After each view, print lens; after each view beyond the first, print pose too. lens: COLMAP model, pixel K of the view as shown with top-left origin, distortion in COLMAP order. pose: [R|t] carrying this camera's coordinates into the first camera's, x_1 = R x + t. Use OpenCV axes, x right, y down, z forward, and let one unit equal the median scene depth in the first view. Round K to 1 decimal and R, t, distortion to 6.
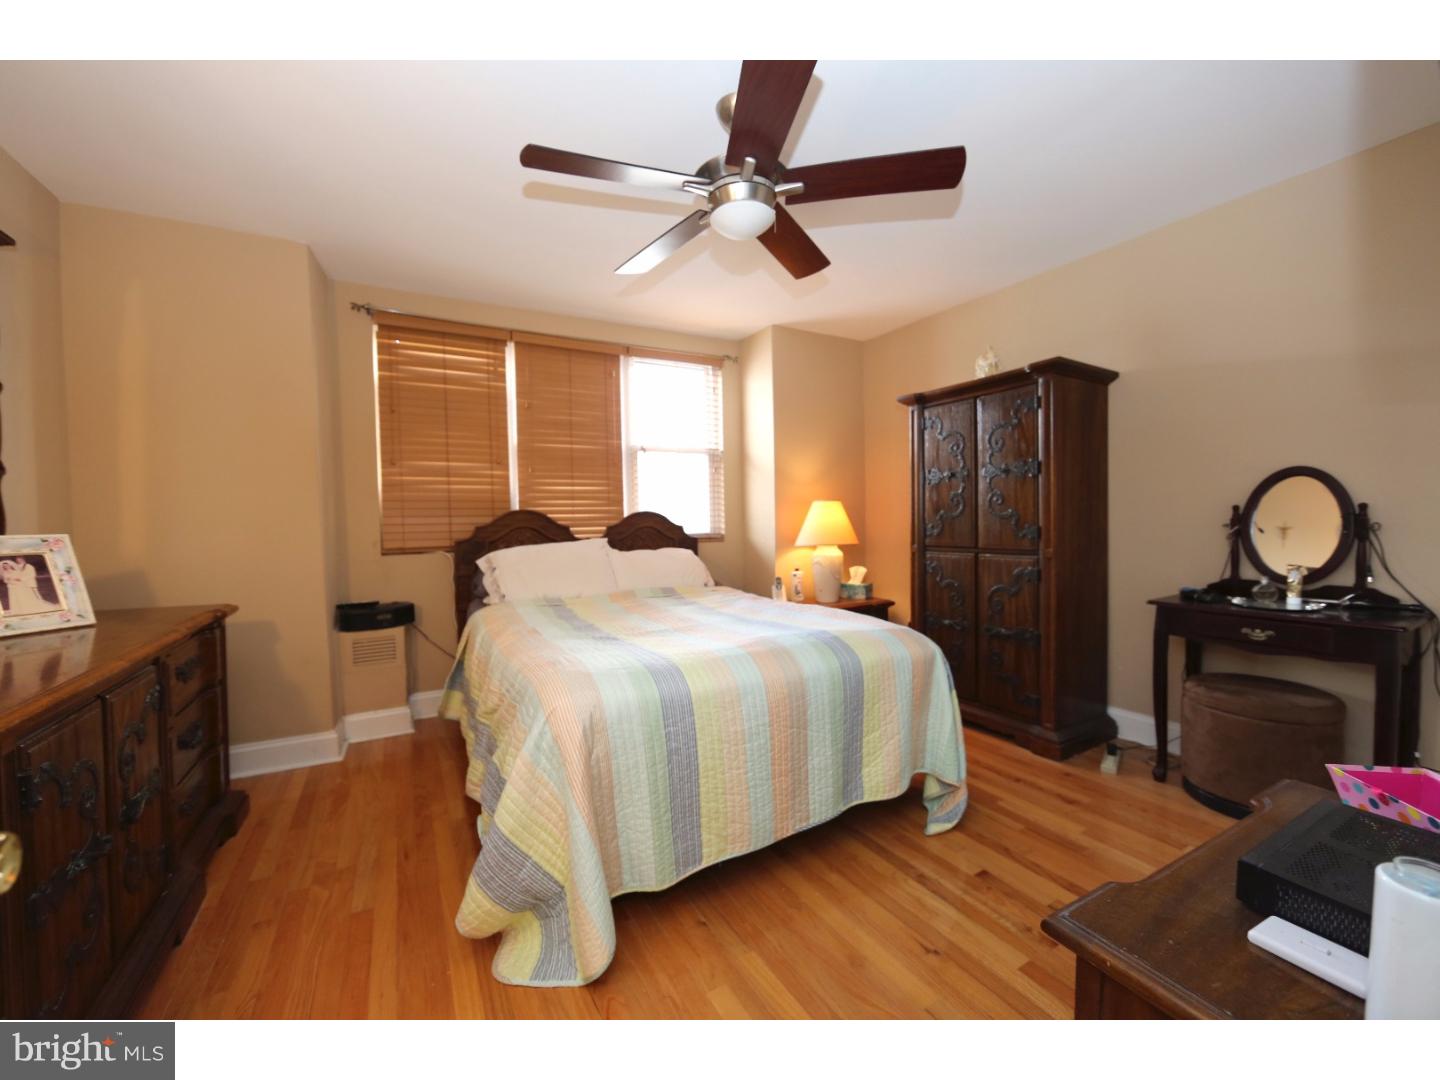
lens RADIAL K [[575.4, 0, 722.2], [0, 575.4, 539.1], [0, 0, 1]] dist [-0.012653, 0.002450]
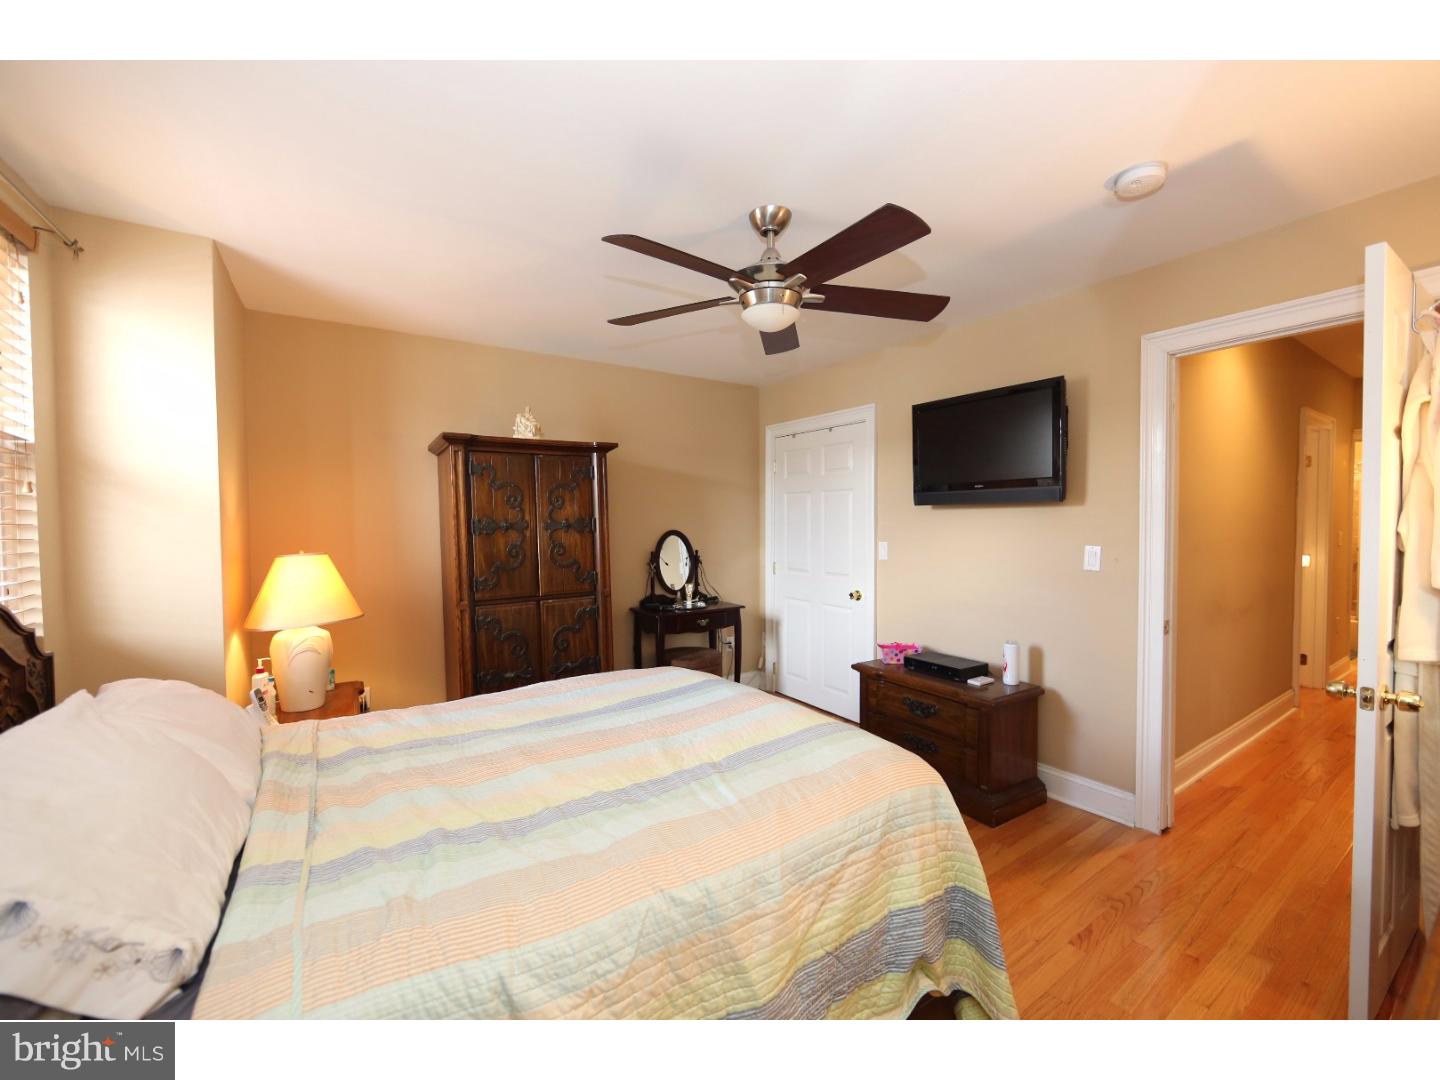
lens RADIAL K [[575.4, 0, 722.2], [0, 575.4, 539.1], [0, 0, 1]] dist [-0.012653, 0.002450]
pose [[-0.075273, -0.012965, 0.997079, -0.594875], [0.047196, 0.998749, 0.016550, -0.084409], [-0.996045, 0.048304, -0.074567, 0.675547]]
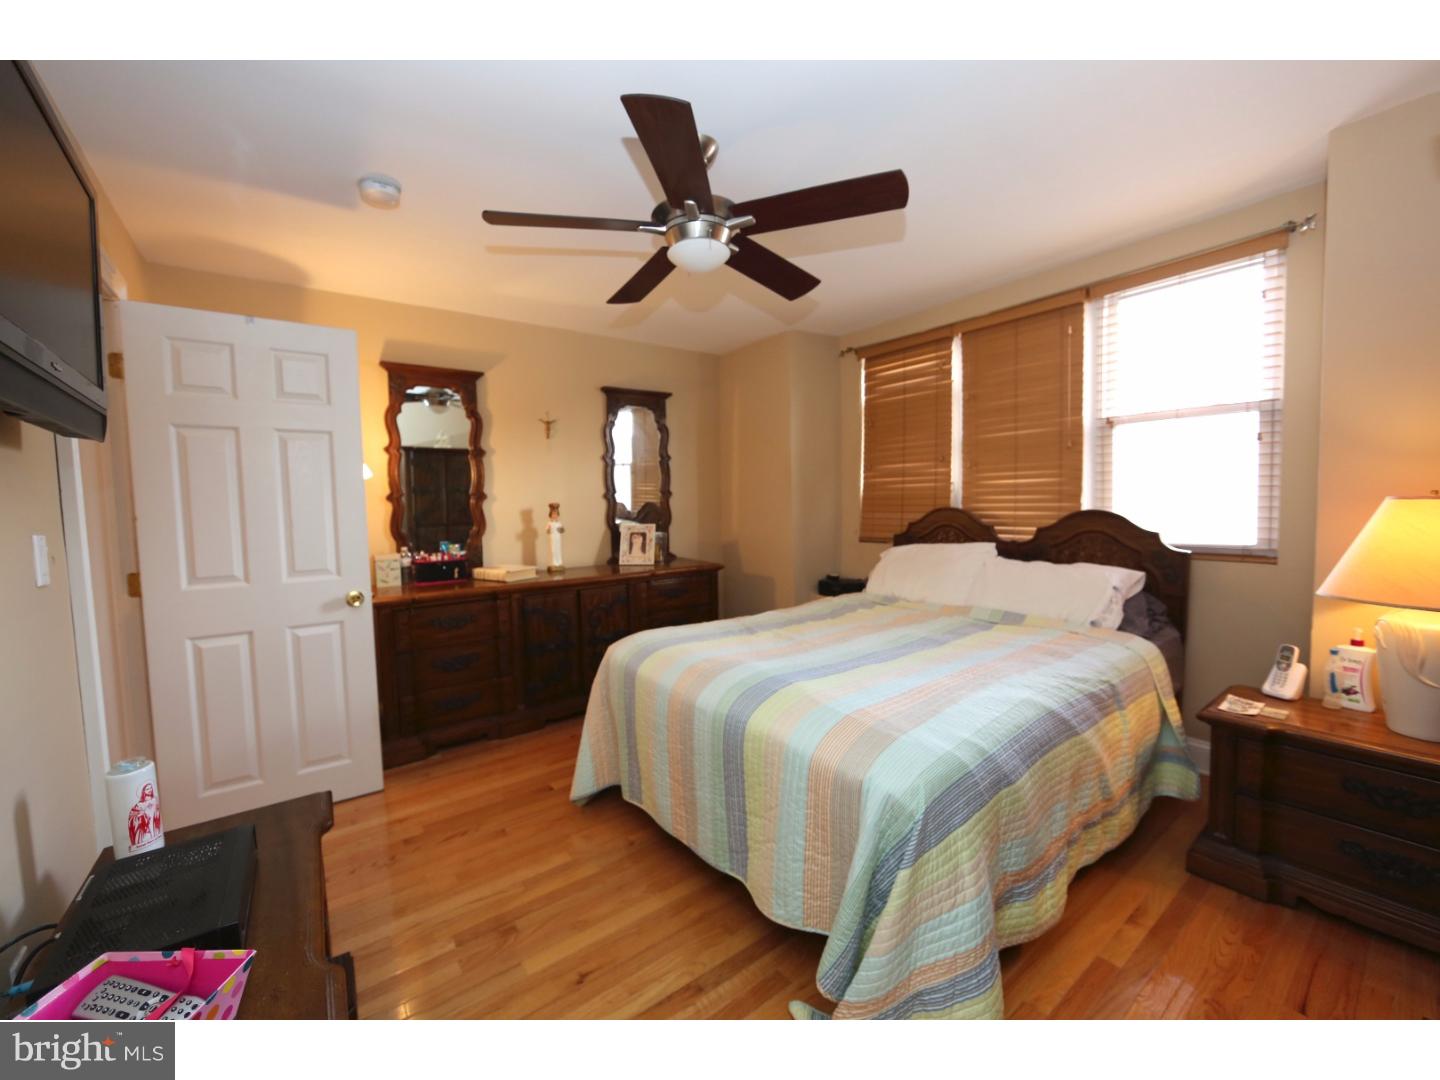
lens RADIAL K [[575.4, 0, 722.2], [0, 575.4, 539.1], [0, 0, 1]] dist [-0.012653, 0.002450]
pose [[0.128893, 0.081408, -0.988311, 0.603361], [-0.016710, 0.996661, 0.079917, -0.070203], [0.991518, 0.006214, 0.129823, 0.495562]]
